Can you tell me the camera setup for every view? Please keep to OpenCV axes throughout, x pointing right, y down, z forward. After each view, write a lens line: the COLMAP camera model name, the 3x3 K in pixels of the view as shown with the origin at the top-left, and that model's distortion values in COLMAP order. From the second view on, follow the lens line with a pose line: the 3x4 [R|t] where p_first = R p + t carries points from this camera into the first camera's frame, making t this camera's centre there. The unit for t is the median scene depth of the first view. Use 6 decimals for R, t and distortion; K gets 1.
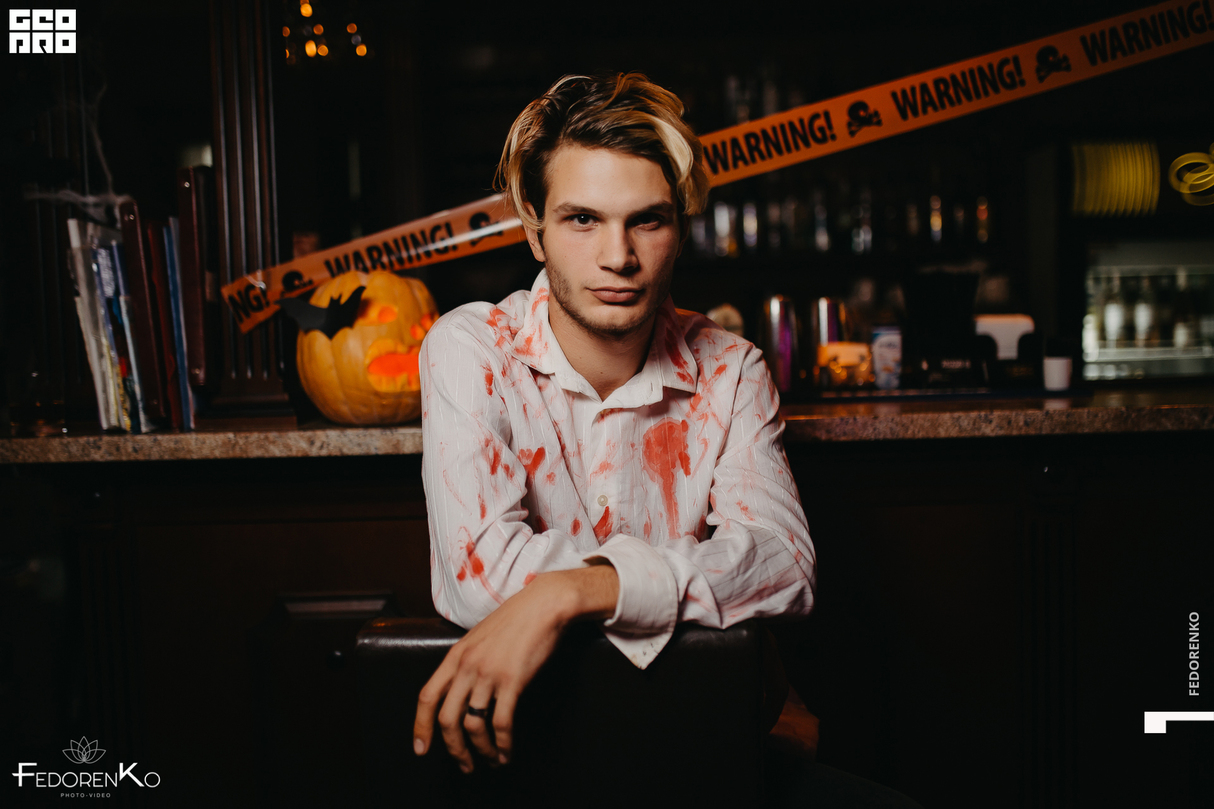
lens RADIAL K [[1180.3, 0, 605.1], [0, 1180.3, 403.6], [0, 0, 1]] dist [-0.007358, 0.000000]
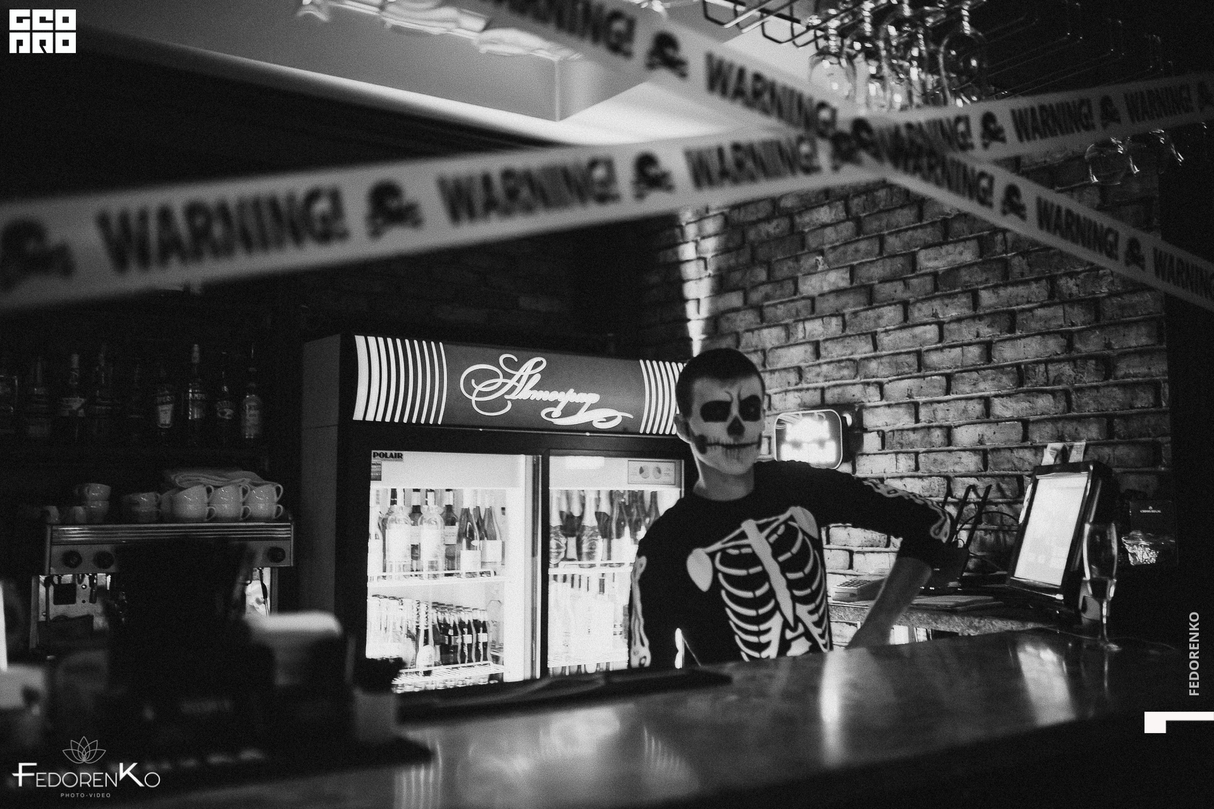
lens RADIAL K [[1180.3, 0, 606.1], [0, 1180.3, 398.8], [0, 0, 1]] dist [-0.007358, 0.000000]
pose [[0.821007, 0.078681, 0.565471, 0.144228], [0.007785, 0.988823, -0.148891, -0.109991], [-0.570866, 0.126643, 0.811218, 0.482294]]
